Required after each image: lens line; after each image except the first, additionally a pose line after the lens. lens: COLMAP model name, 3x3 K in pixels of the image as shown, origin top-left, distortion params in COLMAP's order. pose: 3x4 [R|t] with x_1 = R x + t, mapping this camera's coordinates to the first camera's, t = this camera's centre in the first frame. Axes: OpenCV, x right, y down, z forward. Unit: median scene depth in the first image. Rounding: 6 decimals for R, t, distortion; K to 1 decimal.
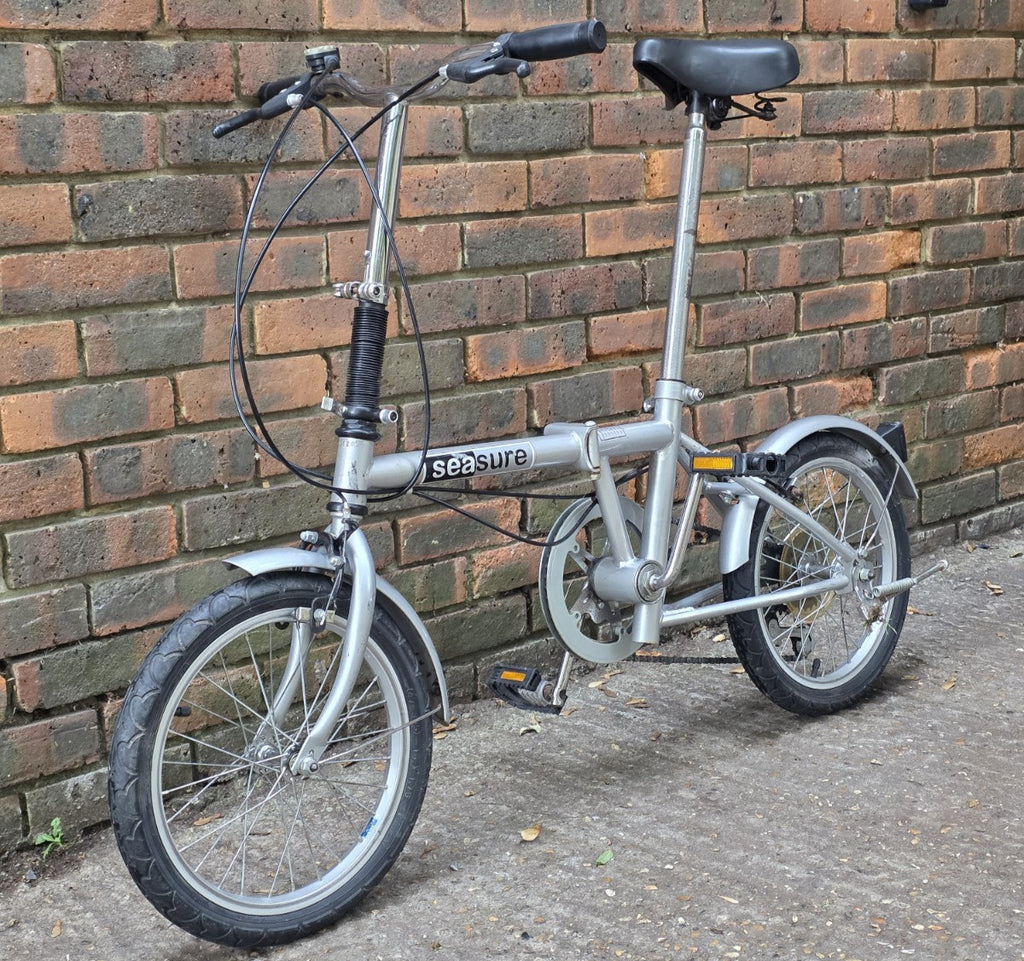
lens RADIAL K [[1841.4, 0, 505.2], [0, 1841.4, 471.6], [0, 0, 1]] dist [0.123035, 0.000000]
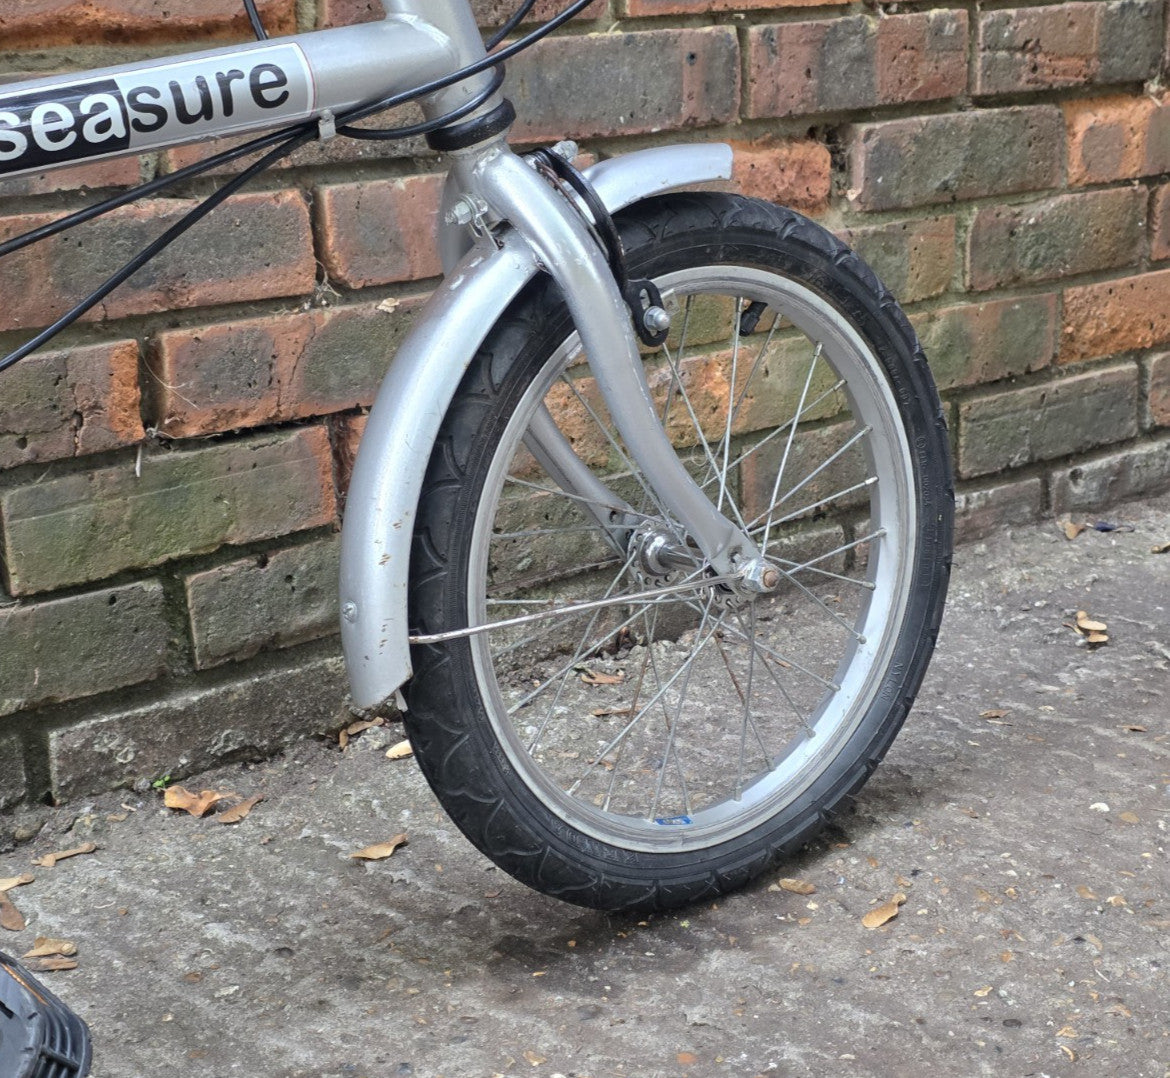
lens RADIAL K [[2140.2, 0, 578.1], [0, 2140.2, 562.5], [0, 0, 1]] dist [0.120829, 0.000000]
pose [[0.997497, 0.013960, -0.069324, 0.217316], [-0.008331, 0.996694, 0.080821, 0.008756], [0.070223, -0.080041, 0.994315, 0.595505]]
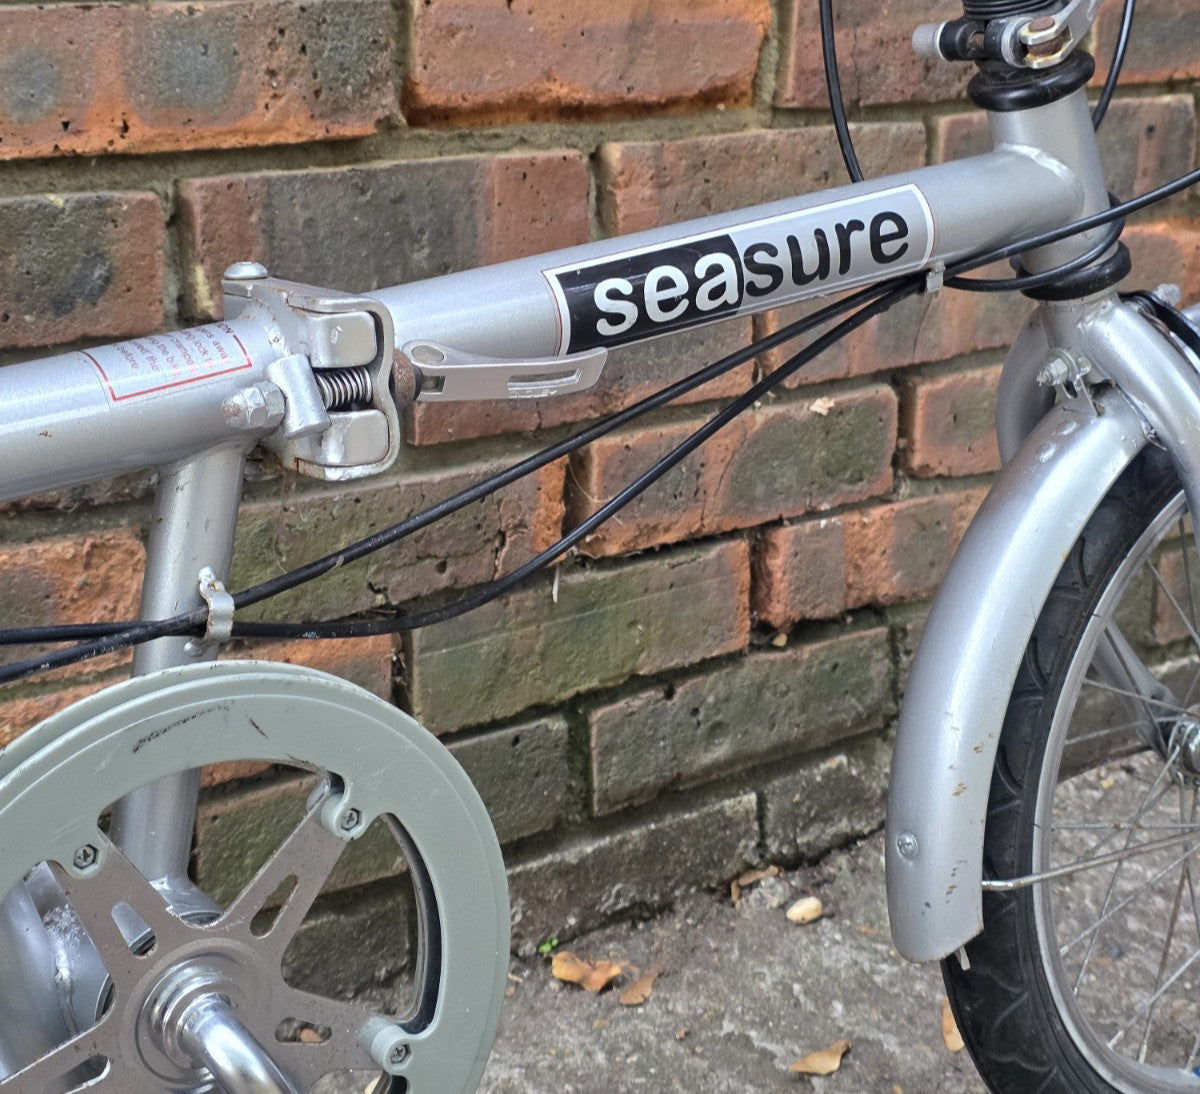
lens RADIAL K [[2168.0, 0, 611.9], [0, 2168.0, 405.0], [0, 0, 1]] dist [0.124355, 0.000000]
pose [[0.994711, 0.056643, -0.085684, 0.125156], [-0.053305, 0.997746, 0.040753, -0.029458], [0.087799, -0.035970, 0.995489, 0.651277]]
